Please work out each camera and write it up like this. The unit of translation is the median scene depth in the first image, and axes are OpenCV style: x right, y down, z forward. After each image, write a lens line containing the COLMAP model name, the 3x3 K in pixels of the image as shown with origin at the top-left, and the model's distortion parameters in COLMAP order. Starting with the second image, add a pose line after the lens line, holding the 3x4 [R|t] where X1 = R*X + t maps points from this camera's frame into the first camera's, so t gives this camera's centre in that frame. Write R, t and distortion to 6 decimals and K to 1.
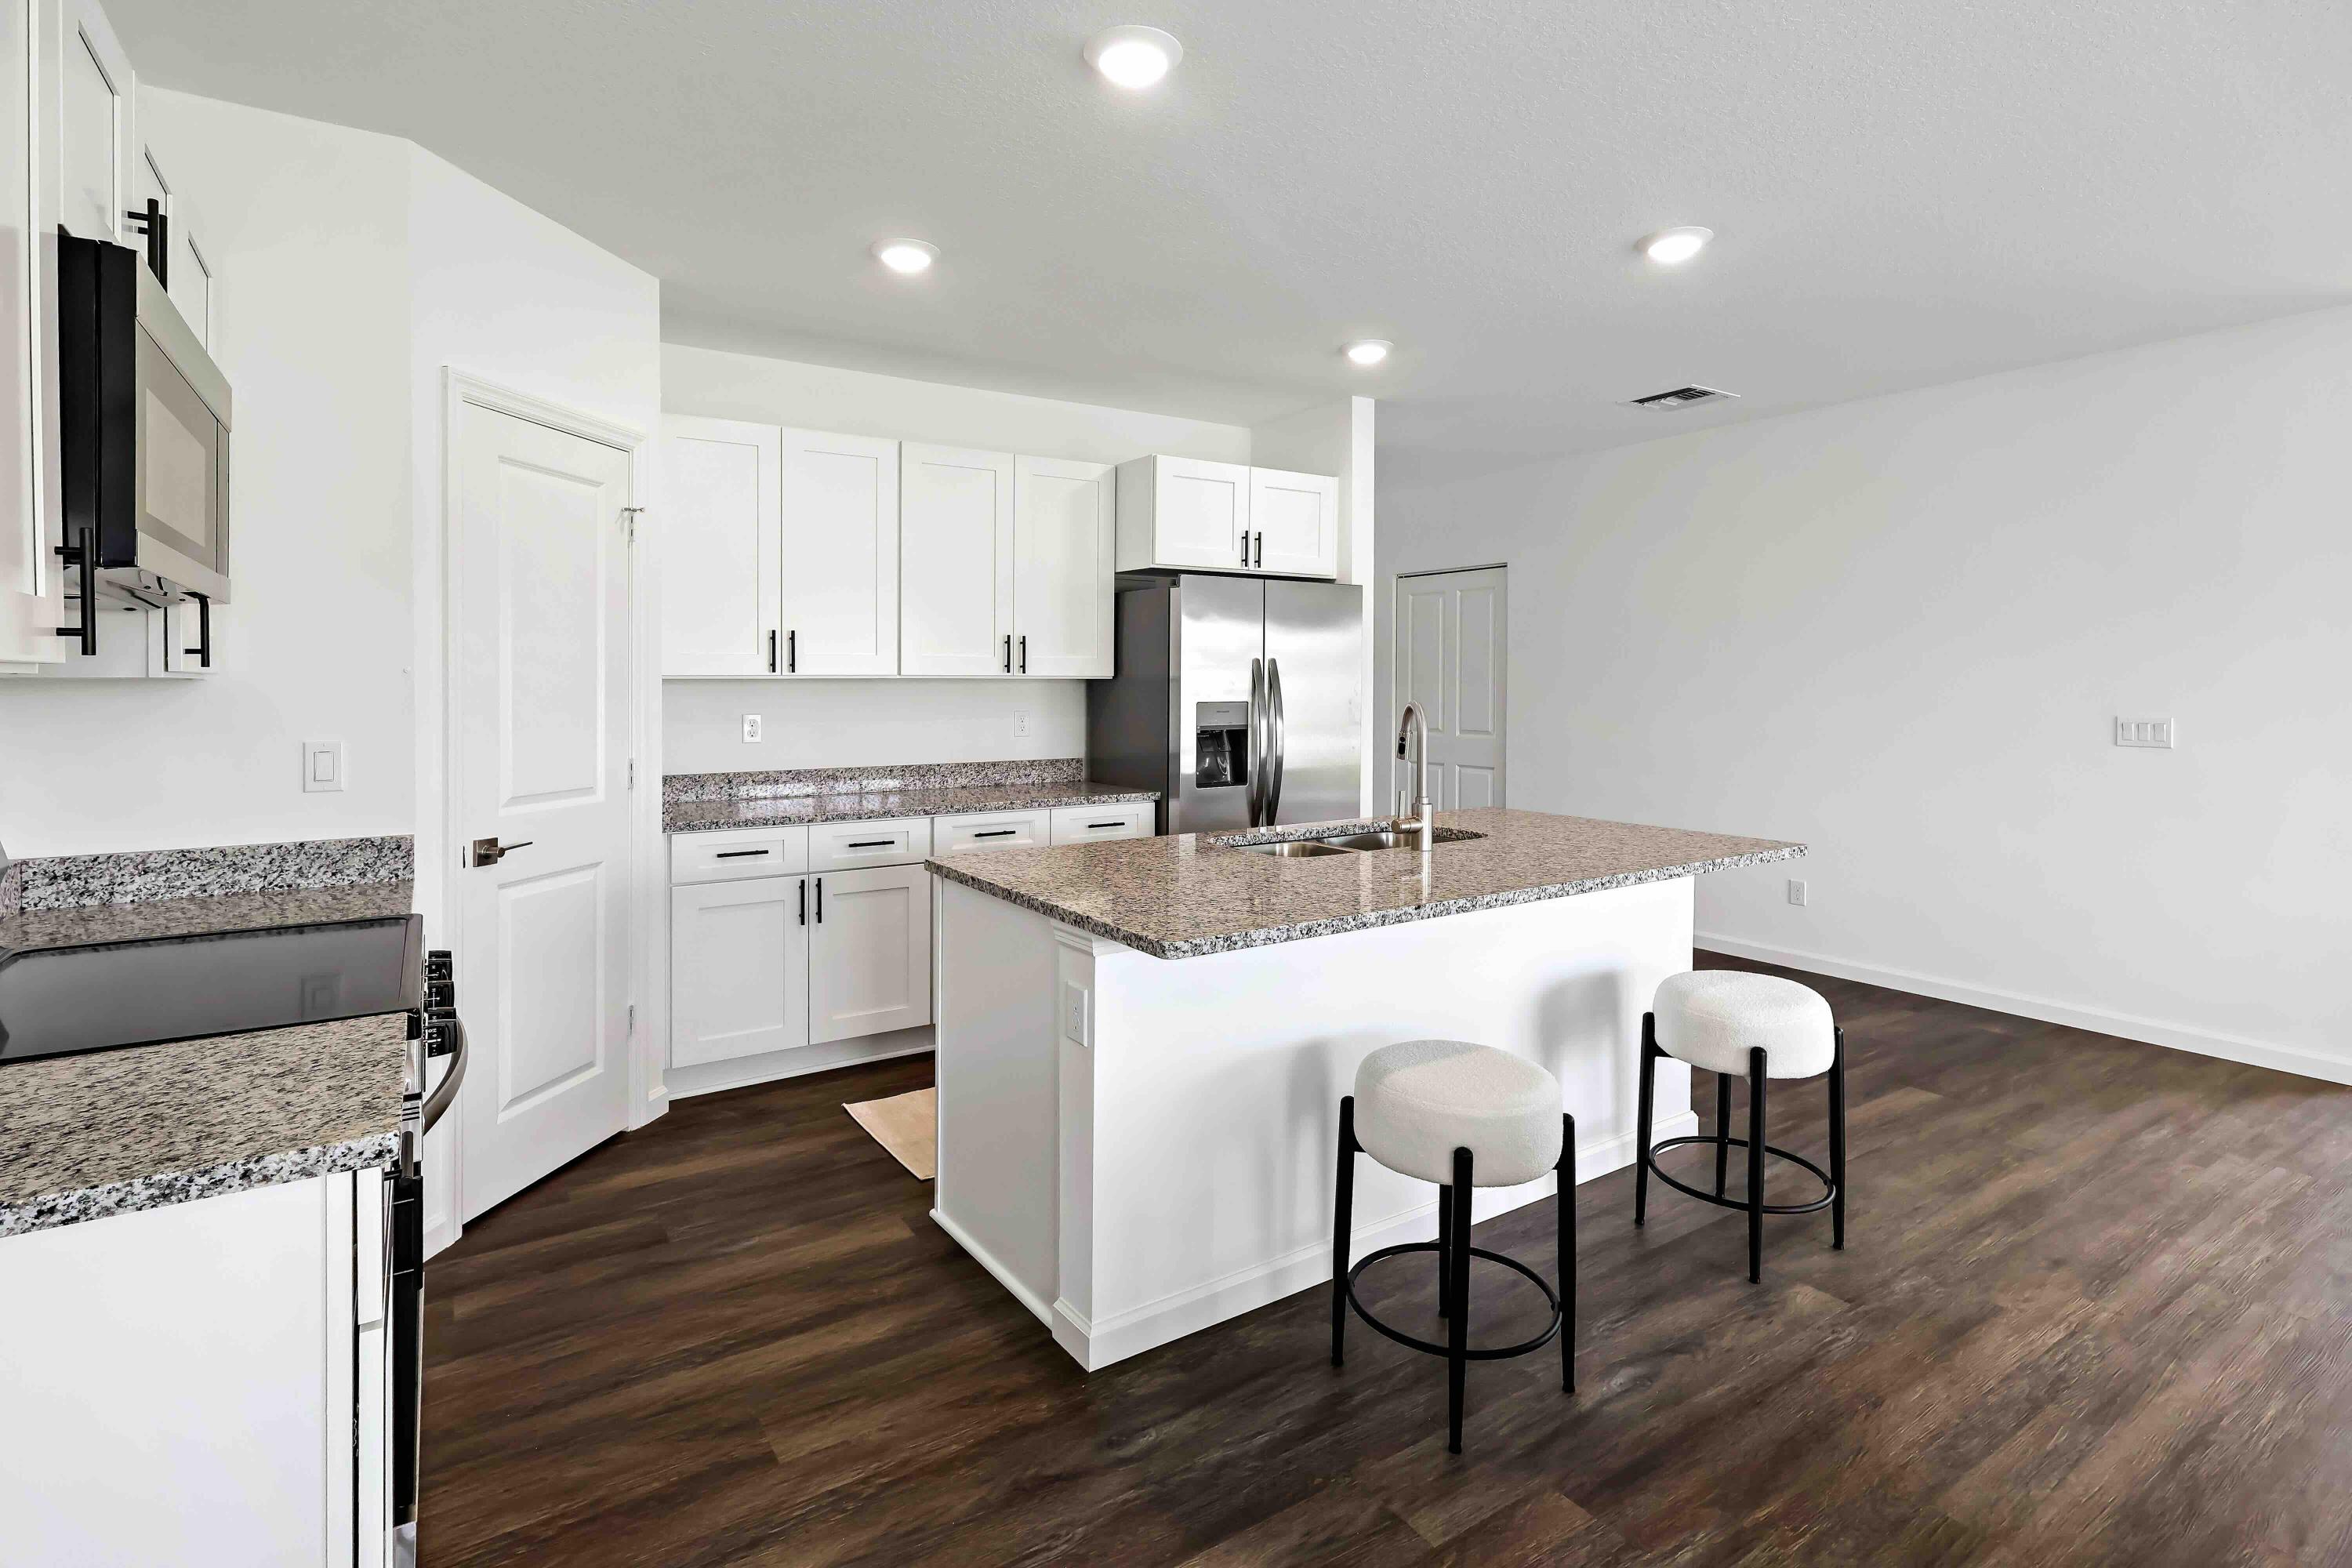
lens RADIAL K [[1127.1, 0, 1163.6], [0, 1127.1, 693.1], [0, 0, 1]] dist [-0.003632, 0.002361]
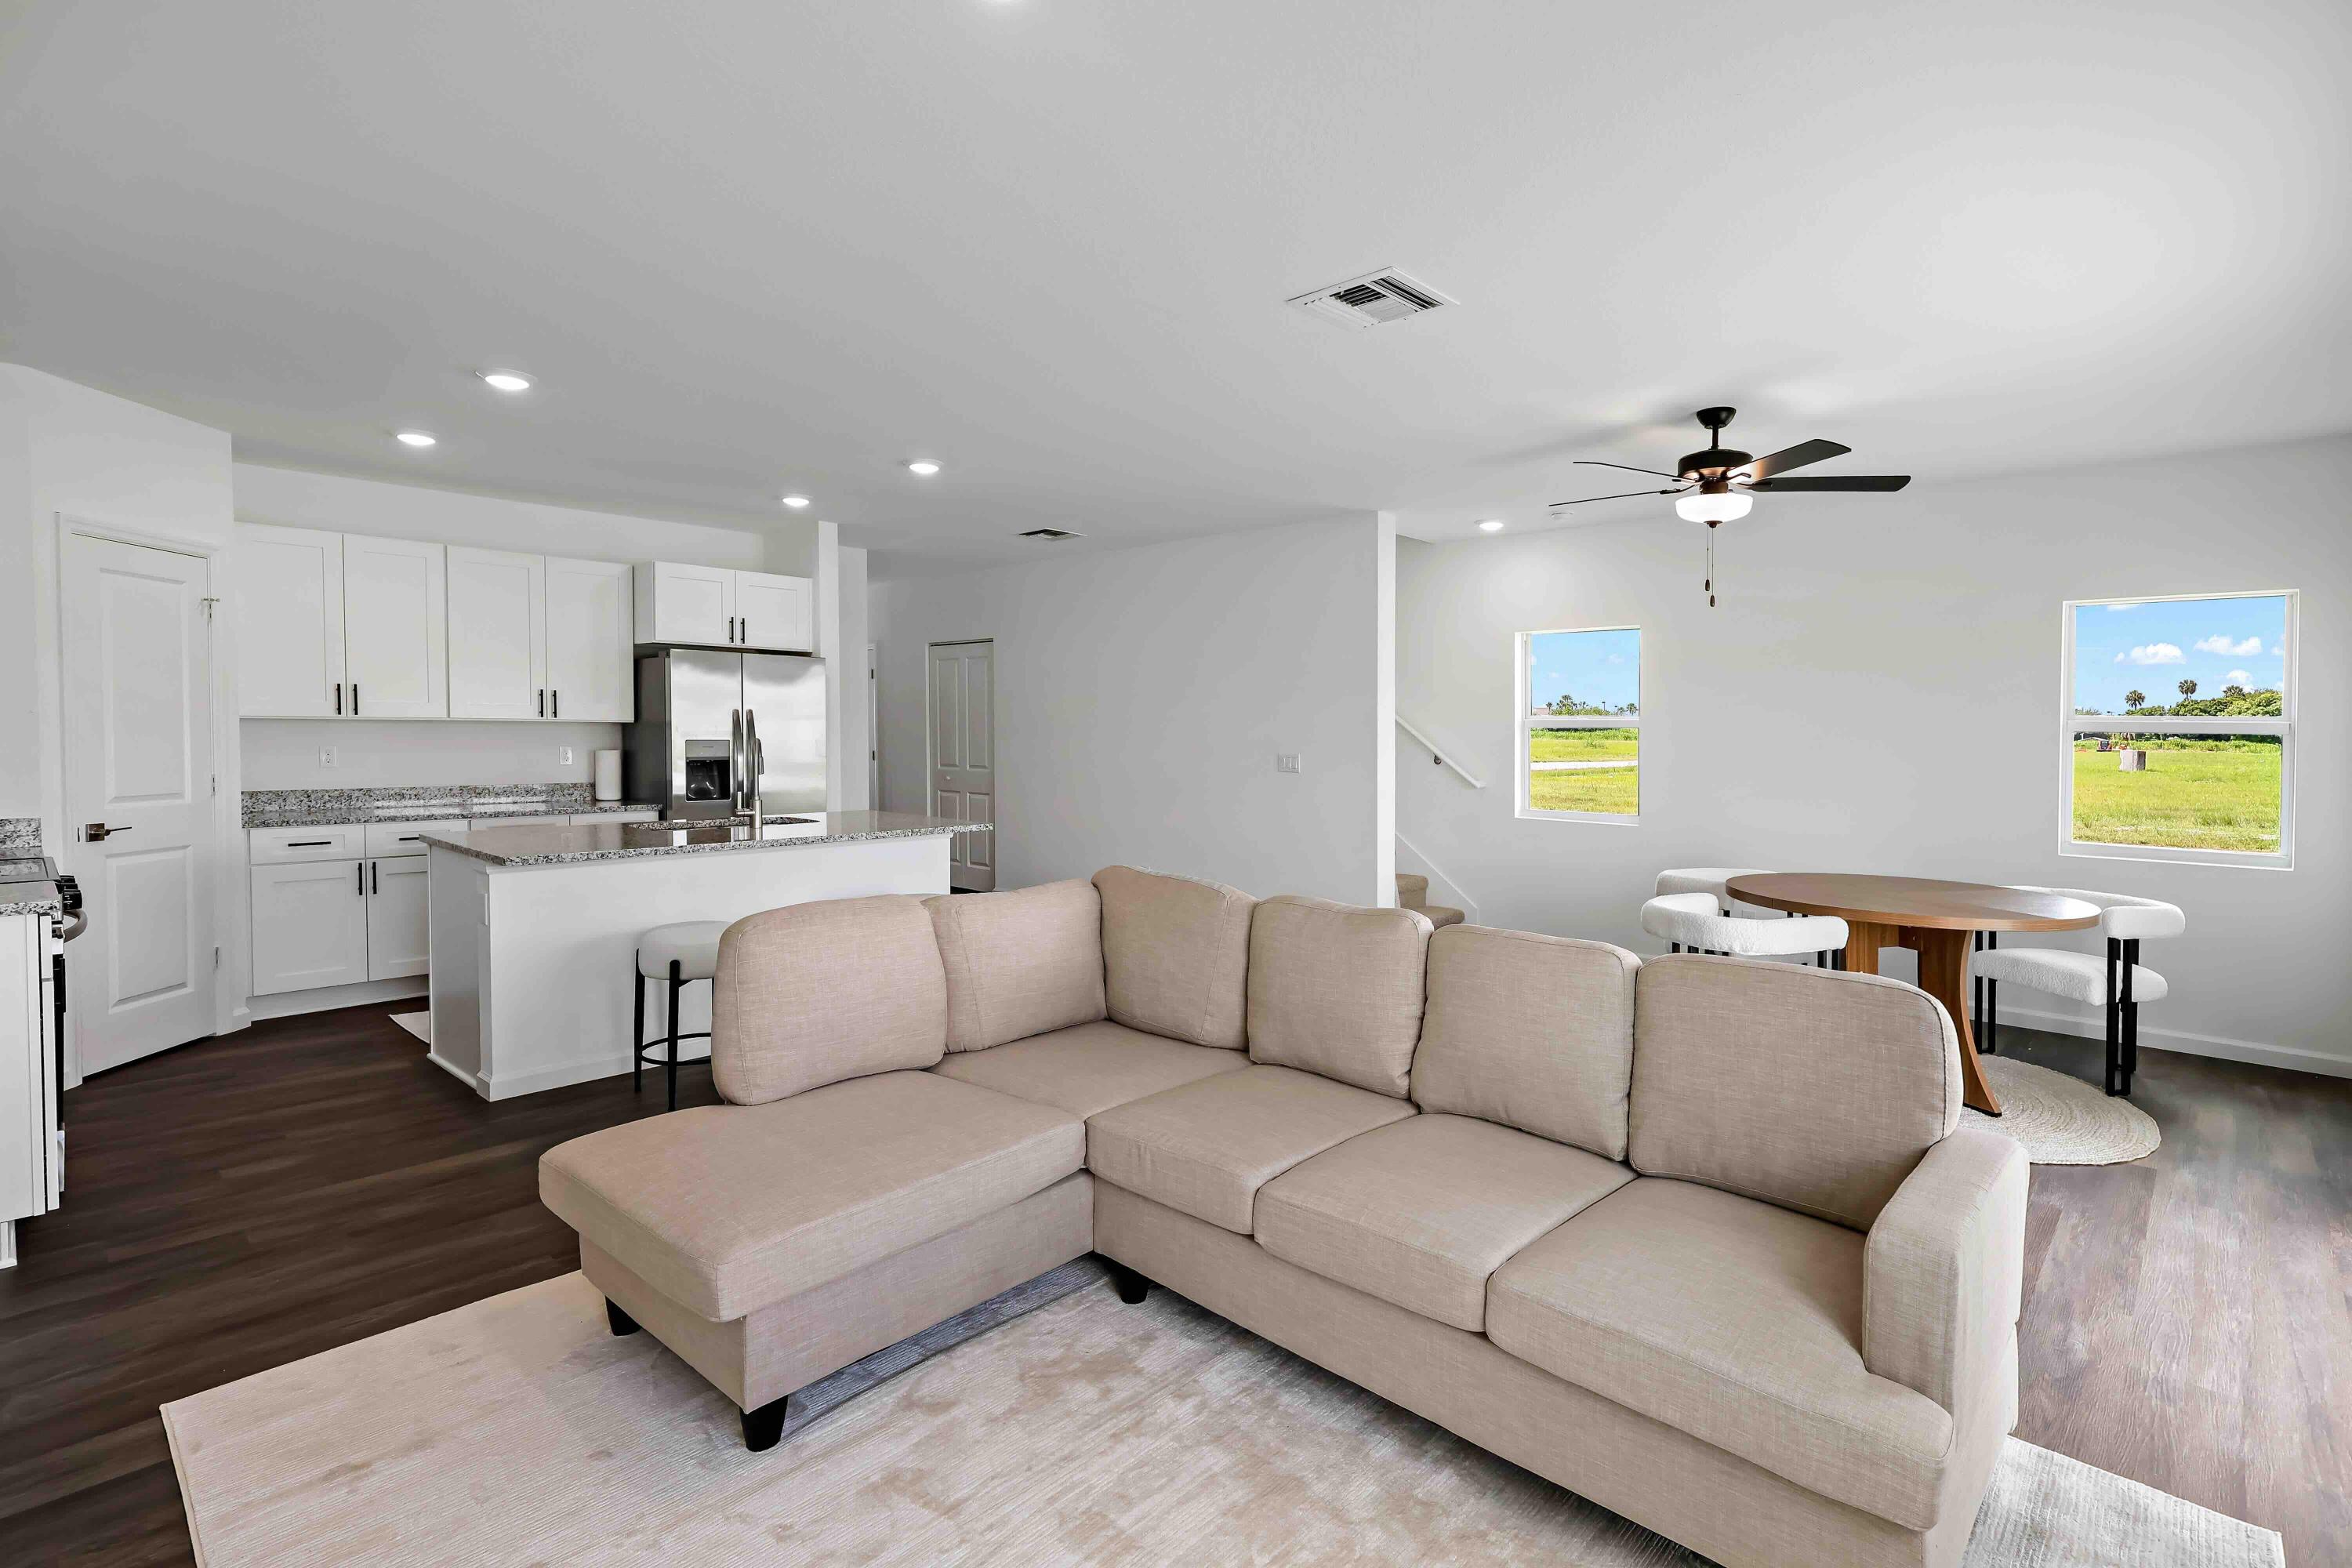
lens RADIAL K [[1127.1, 0, 1141.0], [0, 1127.1, 781.7], [0, 0, 1]] dist [-0.003632, 0.002361]
pose [[0.977799, 0.002057, 0.209533, 0.341848], [-0.009884, 0.999292, 0.036311, 0.003874], [-0.209310, -0.037576, 0.977127, -0.578304]]
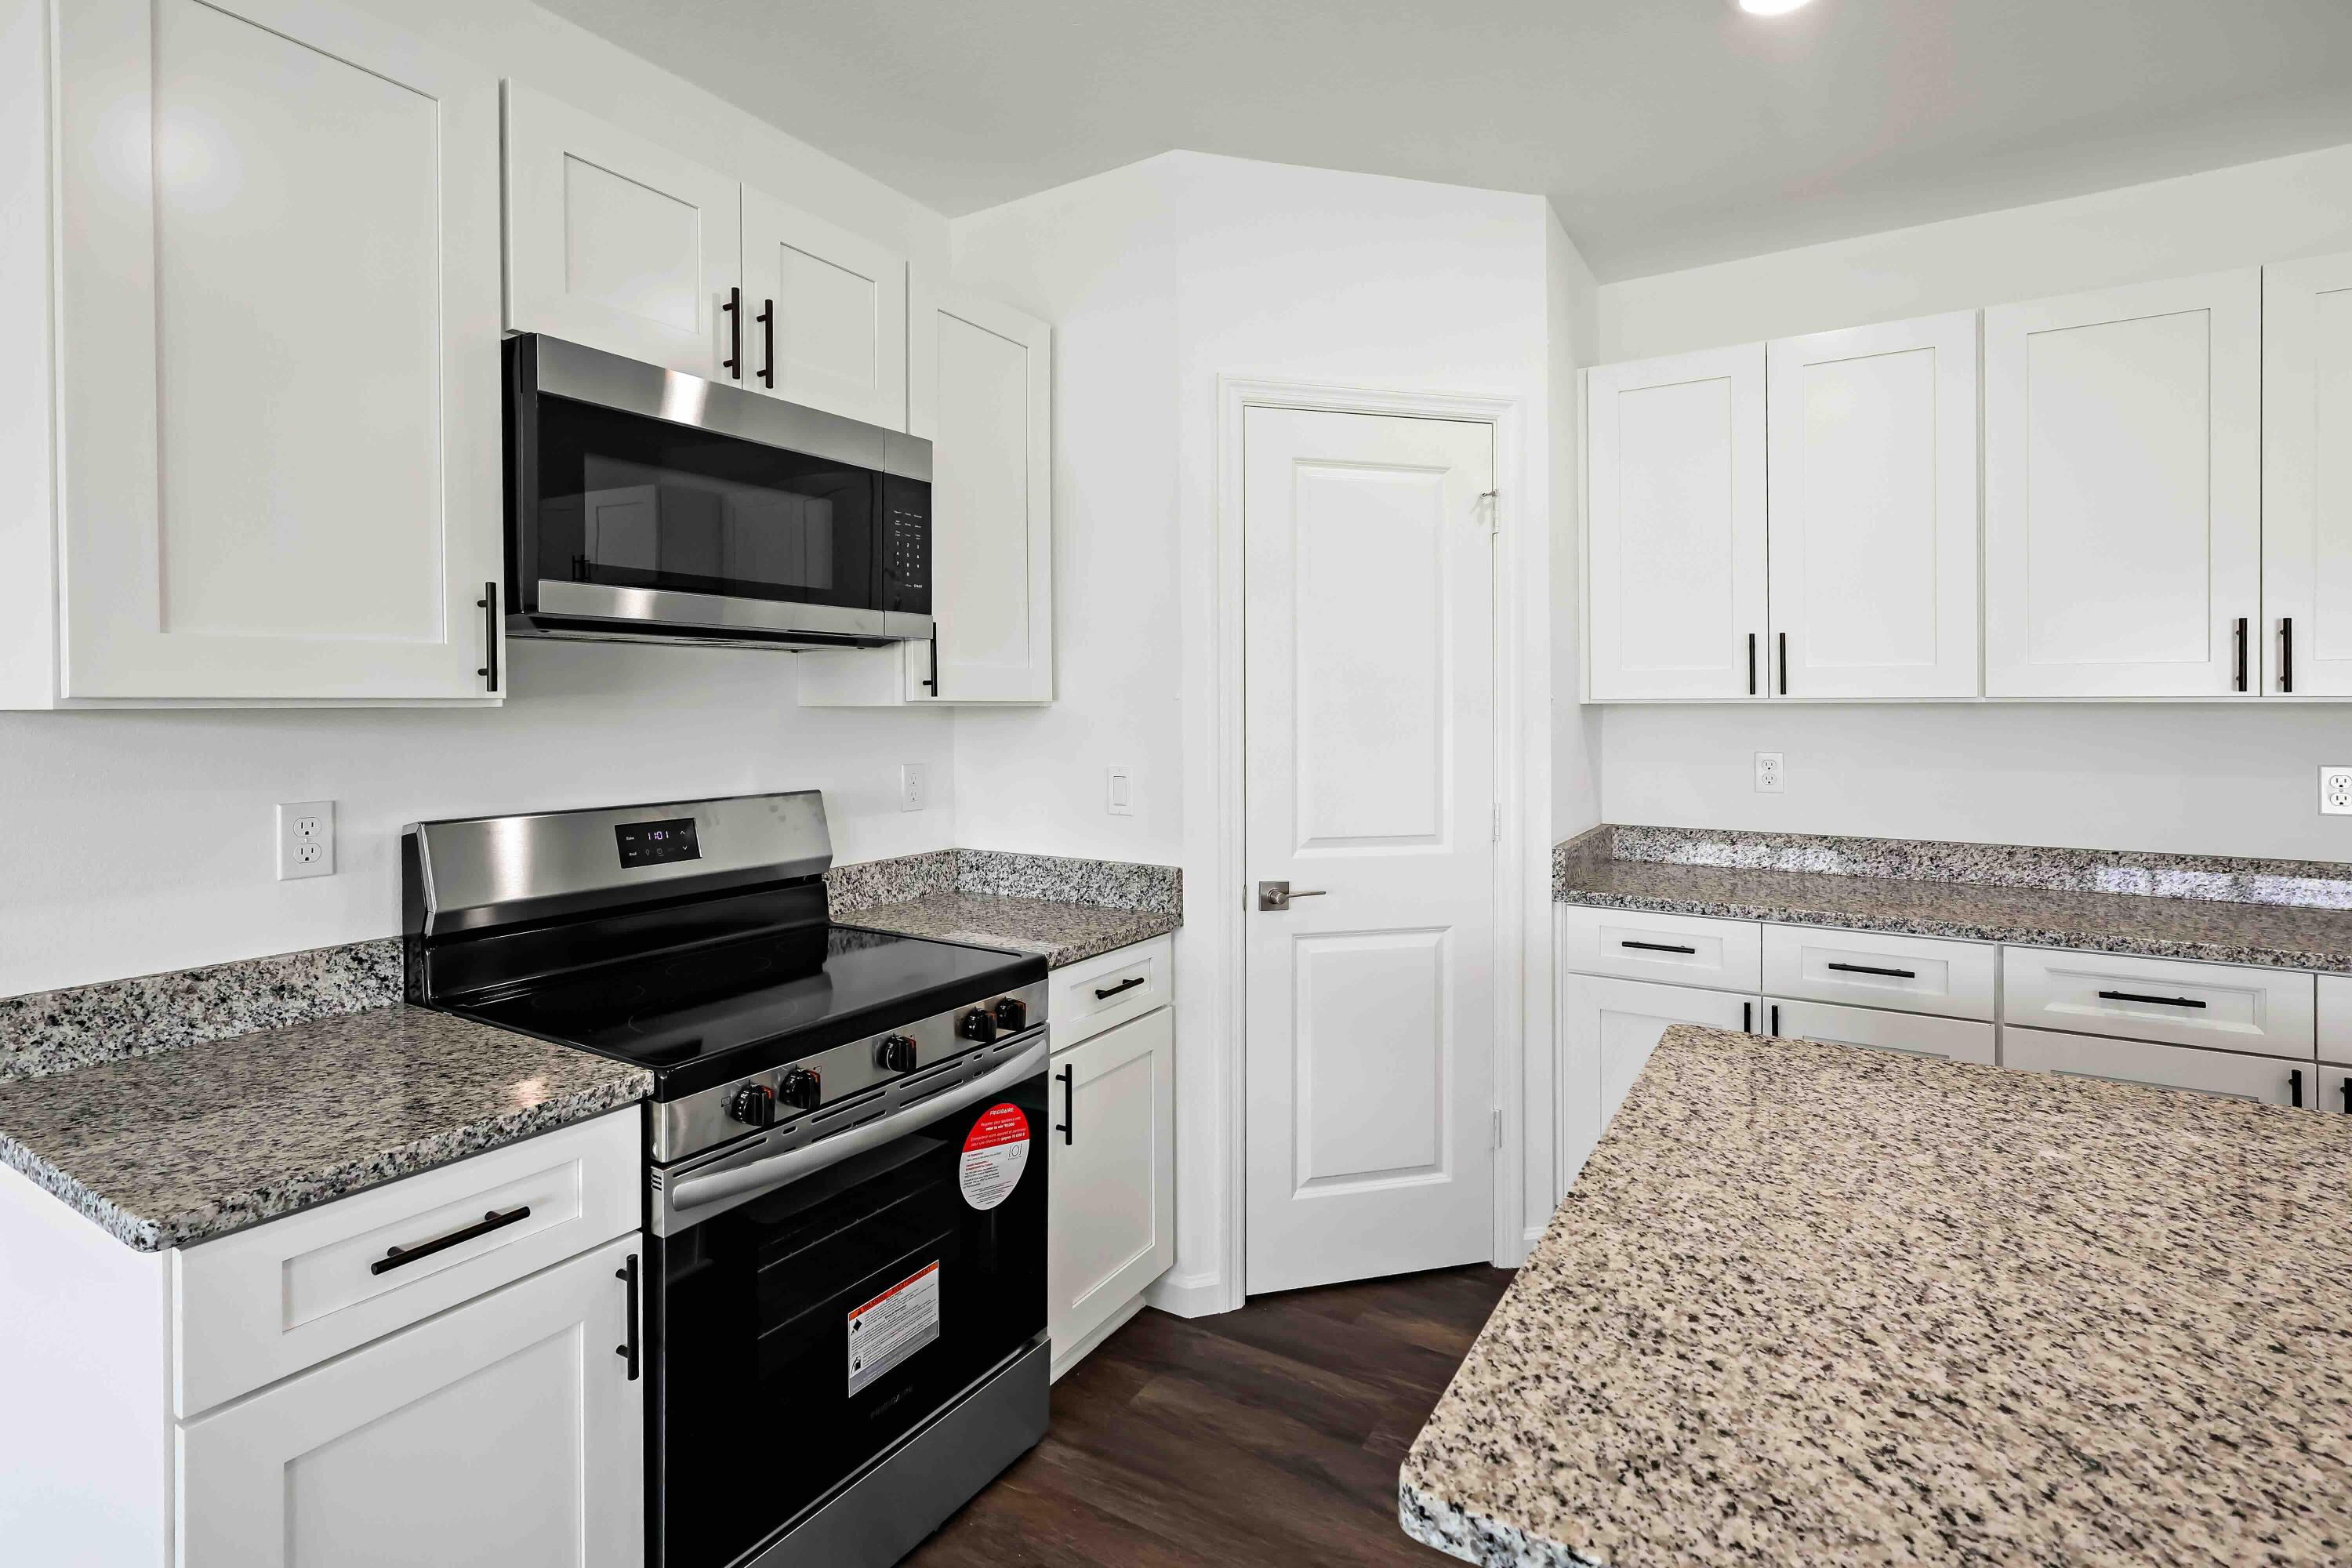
lens RADIAL K [[1127.1, 0, 1162.4], [0, 1127.1, 705.1], [0, 0, 1]] dist [-0.003632, 0.002361]
pose [[0.429962, 0.000545, -0.902847, 0.138066], [-0.007794, 0.999965, -0.003108, -0.007253], [0.902813, 0.008373, 0.429951, 0.400442]]
